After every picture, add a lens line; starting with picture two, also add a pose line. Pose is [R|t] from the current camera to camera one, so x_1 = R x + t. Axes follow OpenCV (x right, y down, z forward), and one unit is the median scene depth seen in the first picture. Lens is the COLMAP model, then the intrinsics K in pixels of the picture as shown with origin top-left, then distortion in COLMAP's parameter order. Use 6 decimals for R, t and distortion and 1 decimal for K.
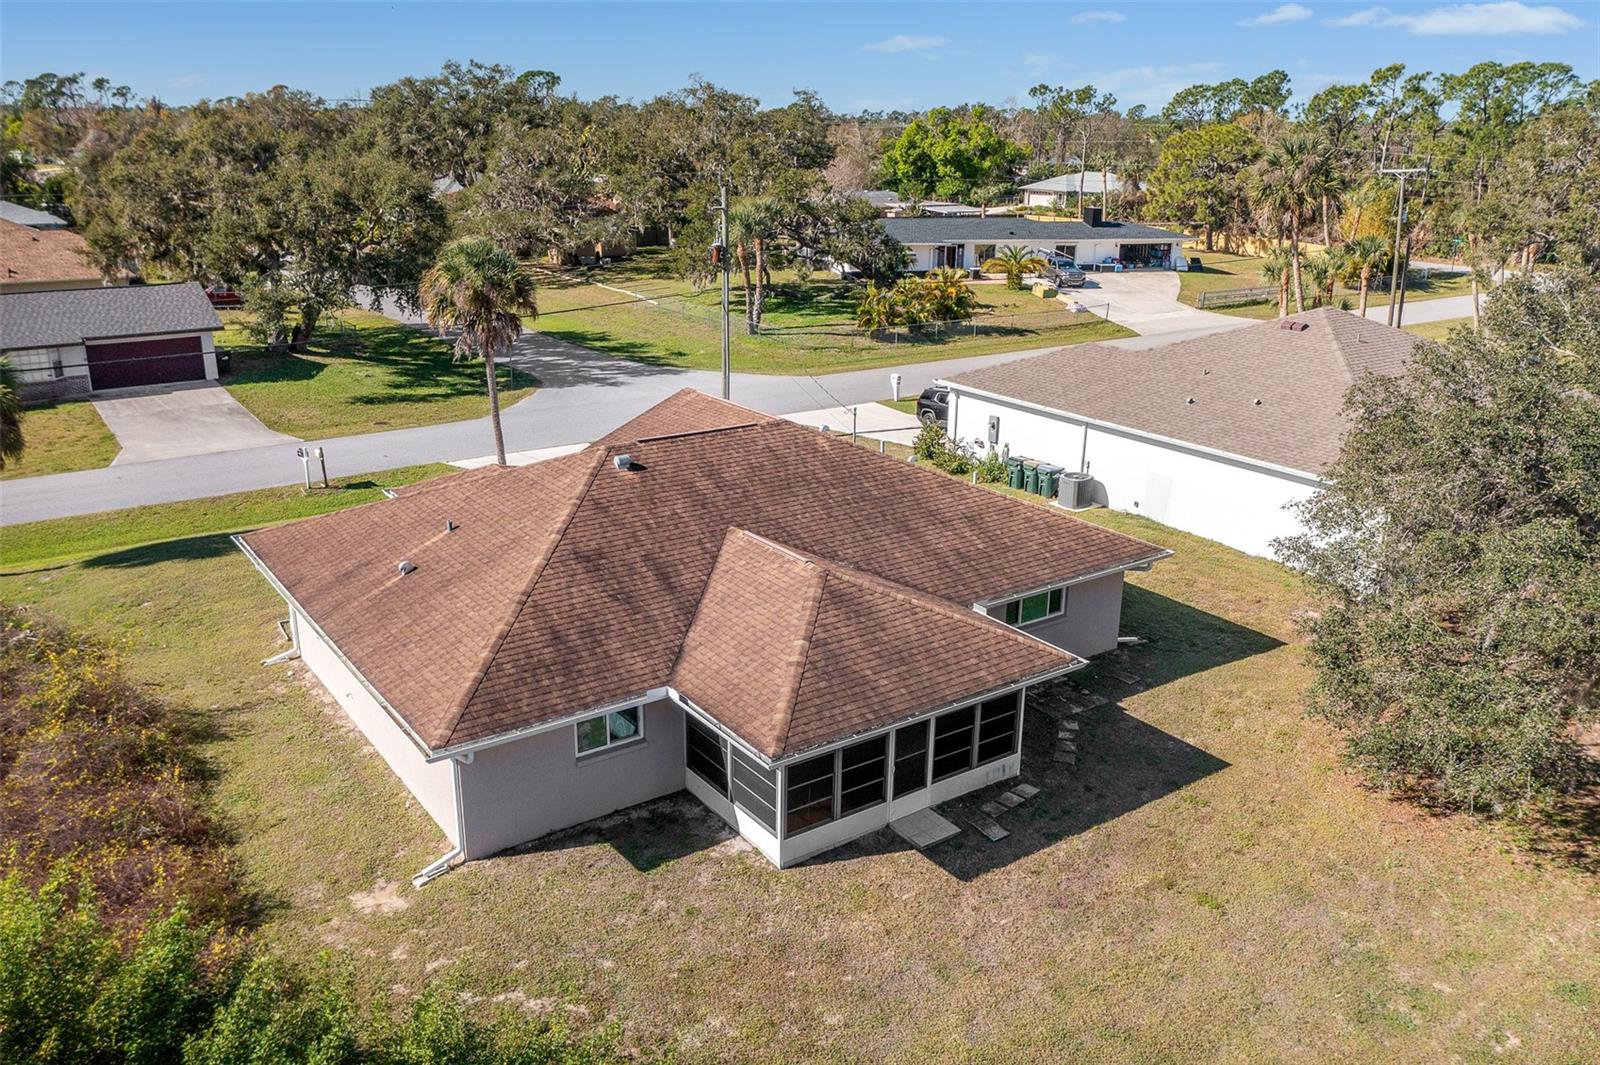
lens RADIAL K [[1265.1, 0, 800.0], [0, 1265.1, 532.5], [0, 0, 1]] dist [-0.005897, -0.002547]
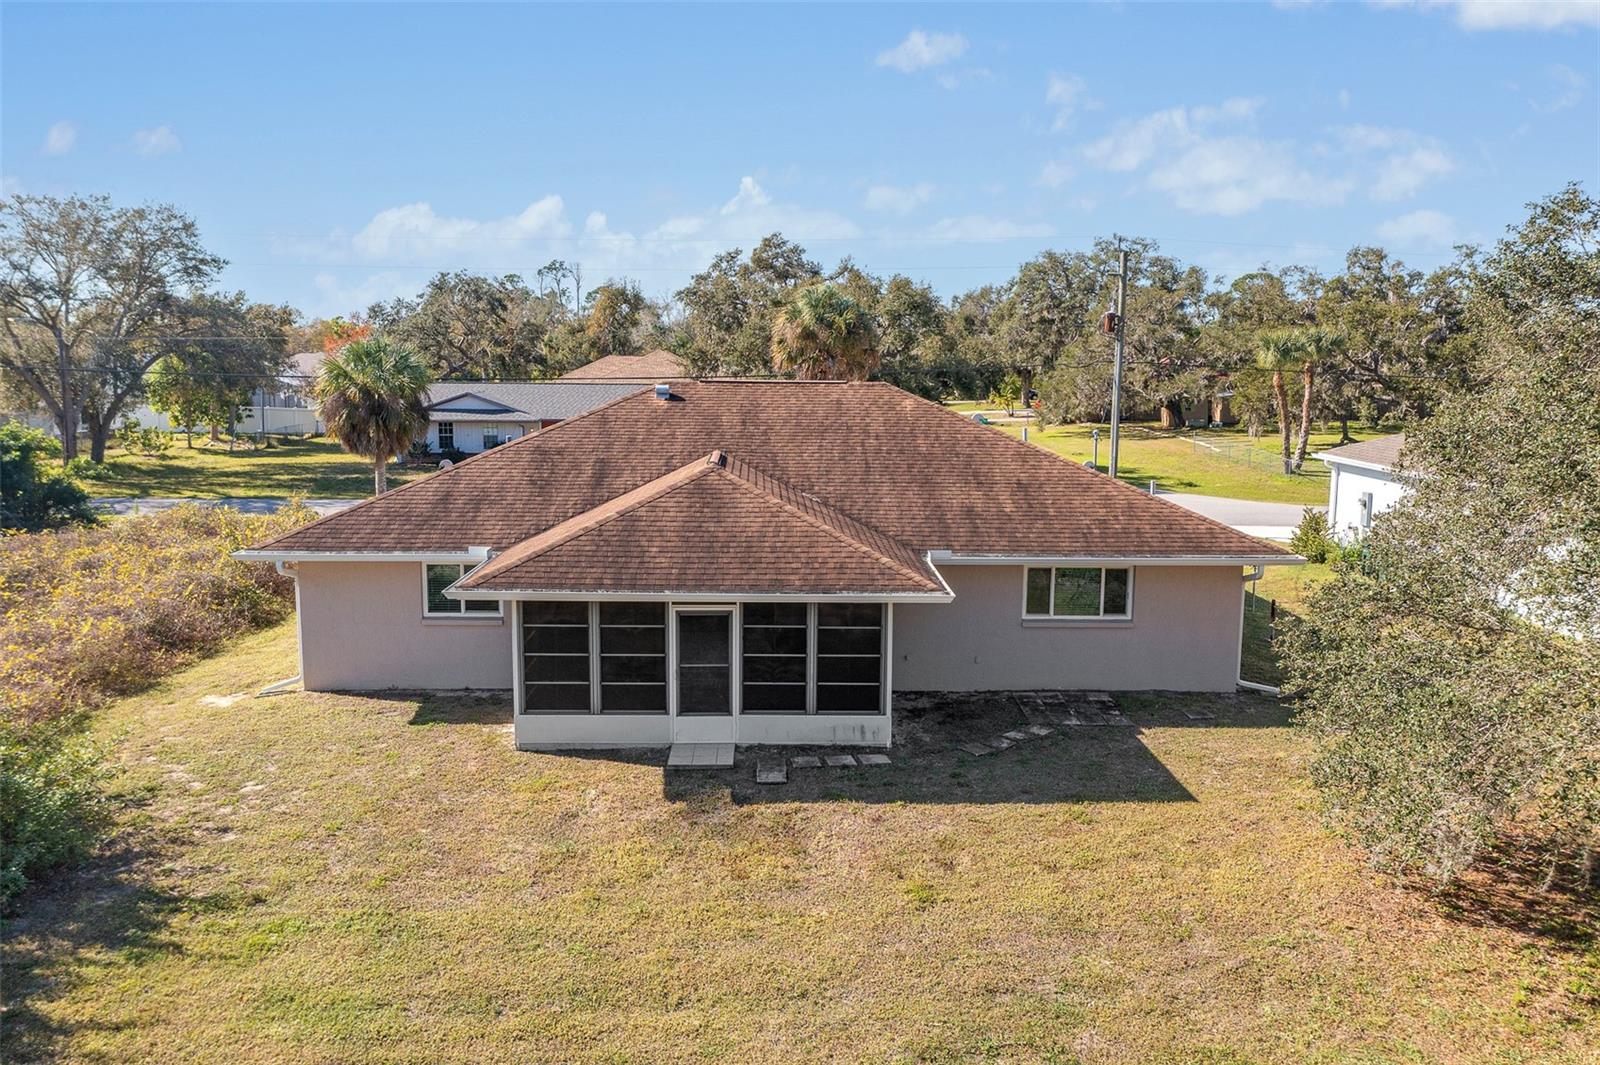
lens RADIAL K [[1265.1, 0, 800.0], [0, 1265.1, 532.5], [0, 0, 1]] dist [-0.005897, -0.002547]
pose [[0.826148, 0.074091, -0.558560, 0.570194], [-0.173434, 0.976626, -0.126974, 0.177129], [0.536097, 0.201773, 0.819688, 0.319449]]
